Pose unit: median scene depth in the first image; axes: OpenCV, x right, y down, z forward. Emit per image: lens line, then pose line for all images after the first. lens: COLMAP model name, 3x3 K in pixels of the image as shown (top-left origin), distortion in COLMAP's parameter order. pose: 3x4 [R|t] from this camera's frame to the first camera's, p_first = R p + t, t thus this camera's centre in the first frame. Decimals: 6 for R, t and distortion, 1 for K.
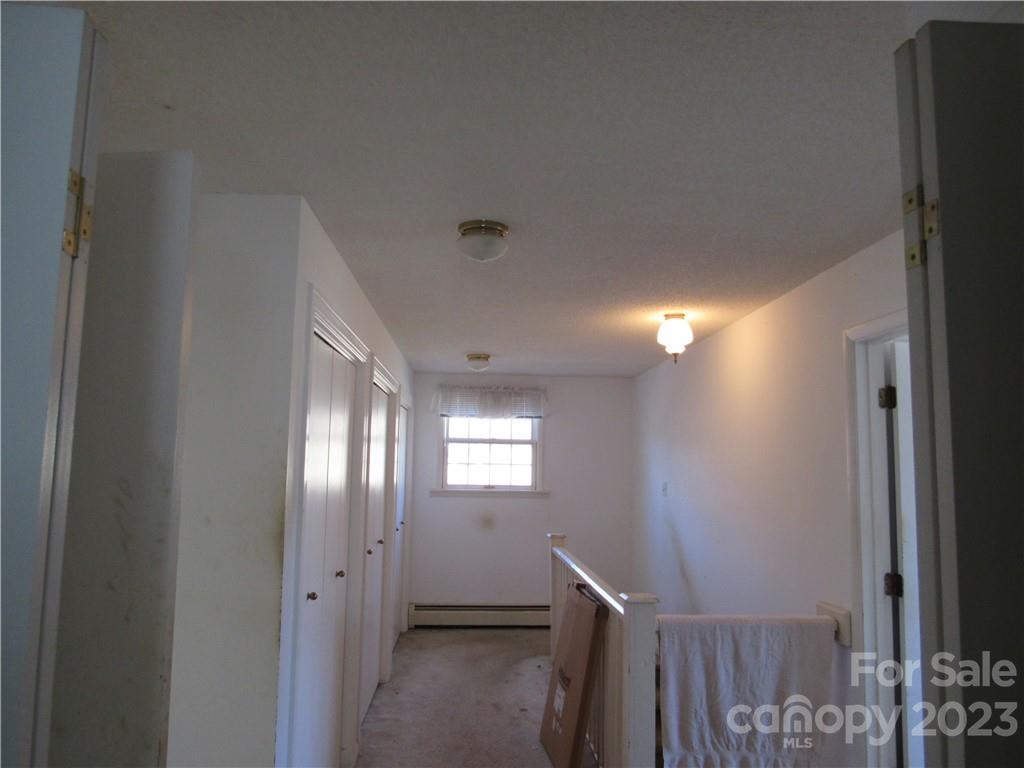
lens RADIAL K [[732.8, 0, 512.0], [0, 732.8, 384.0], [0, 0, 1]] dist [-0.010505, -0.002124]
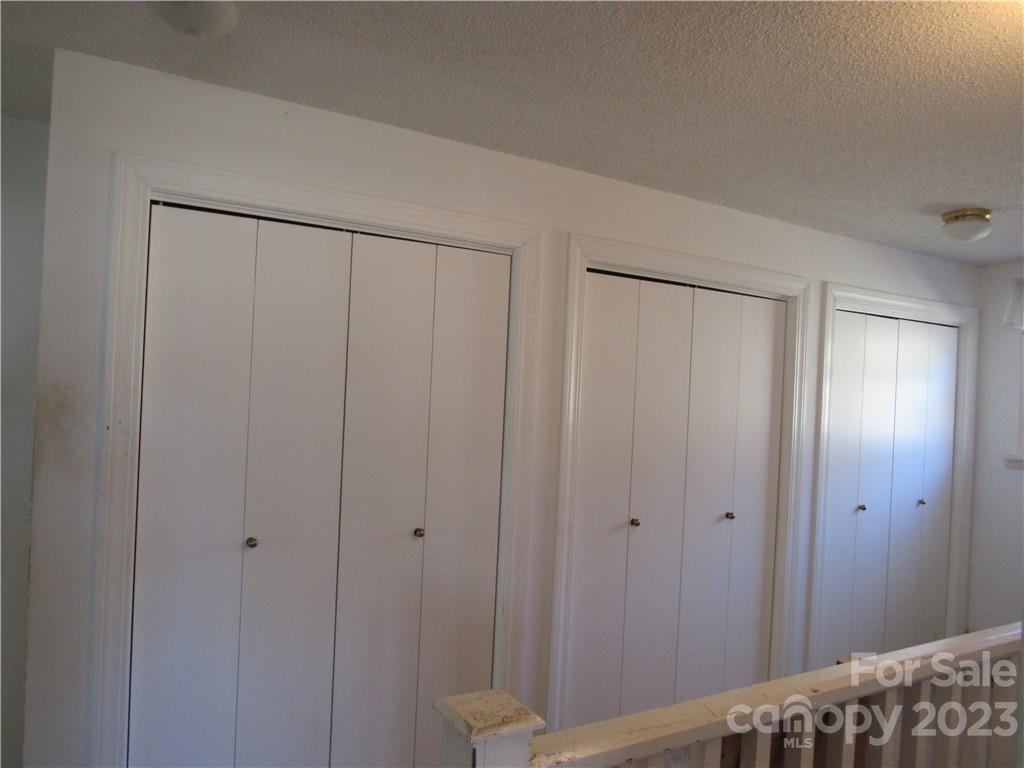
lens RADIAL K [[732.8, 0, 512.0], [0, 732.8, 384.0], [0, 0, 1]] dist [-0.010505, -0.002124]
pose [[0.475801, 0.012145, -0.879469, 0.271934], [0.048450, 0.998025, 0.039994, 0.049760], [0.878217, -0.061639, 0.474273, 0.436943]]
